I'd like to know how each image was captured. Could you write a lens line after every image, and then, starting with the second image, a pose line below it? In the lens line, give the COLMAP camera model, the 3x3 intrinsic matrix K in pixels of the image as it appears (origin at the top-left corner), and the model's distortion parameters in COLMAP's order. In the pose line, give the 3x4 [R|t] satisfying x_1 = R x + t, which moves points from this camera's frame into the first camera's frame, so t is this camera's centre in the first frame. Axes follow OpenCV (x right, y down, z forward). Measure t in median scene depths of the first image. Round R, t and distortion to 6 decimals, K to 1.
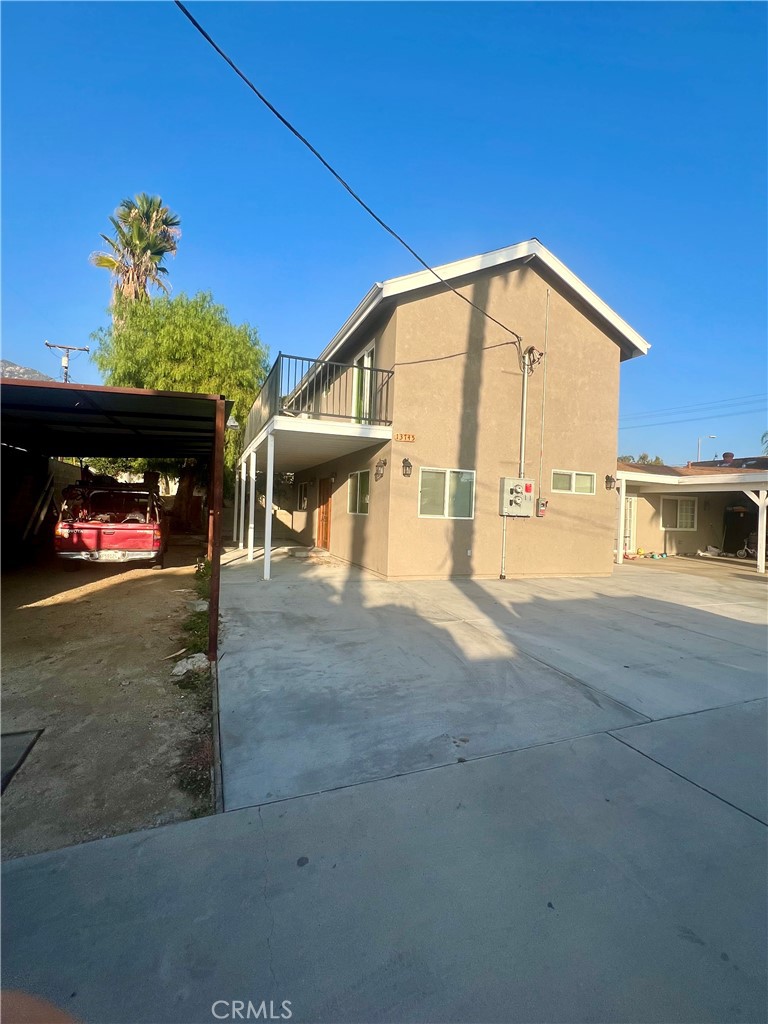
lens RADIAL K [[469.3, 0, 386.5], [0, 469.3, 507.2], [0, 0, 1]] dist [-0.004679, 0.000206]
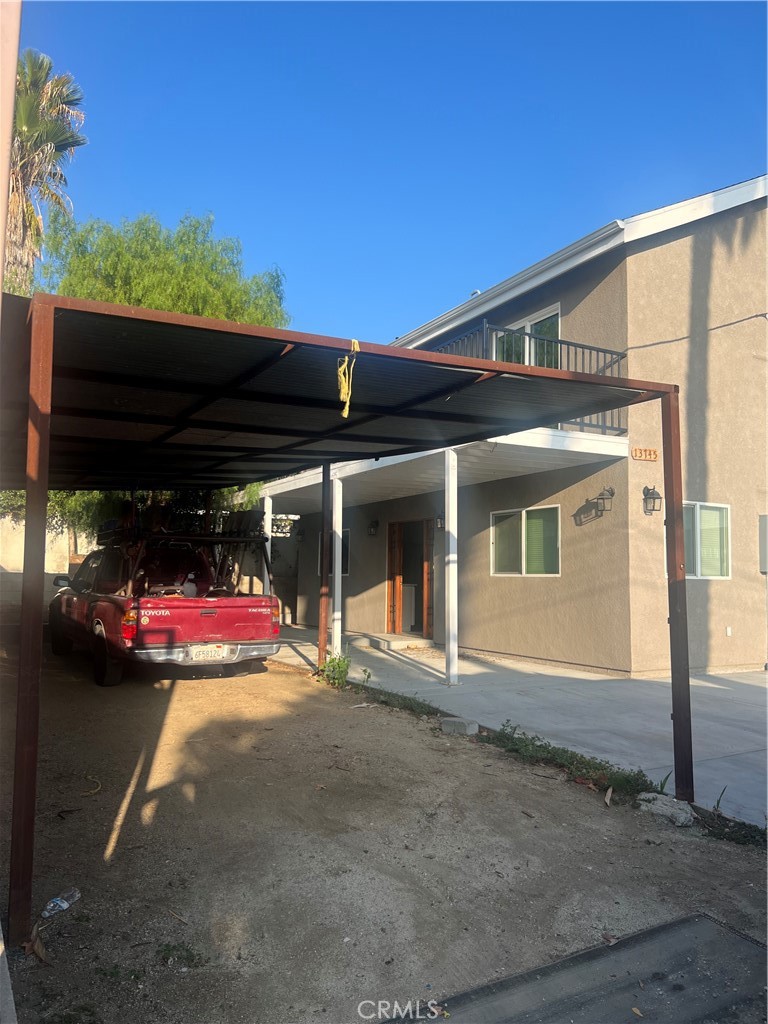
lens RADIAL K [[767.9, 0, 384.9], [0, 767.9, 518.8], [0, 0, 1]] dist [0.044599, -0.056241]
pose [[0.988861, -0.009702, 0.148528, -0.473781], [0.020404, 0.997289, -0.070705, 0.008210], [-0.147439, 0.072948, 0.986377, 0.008374]]
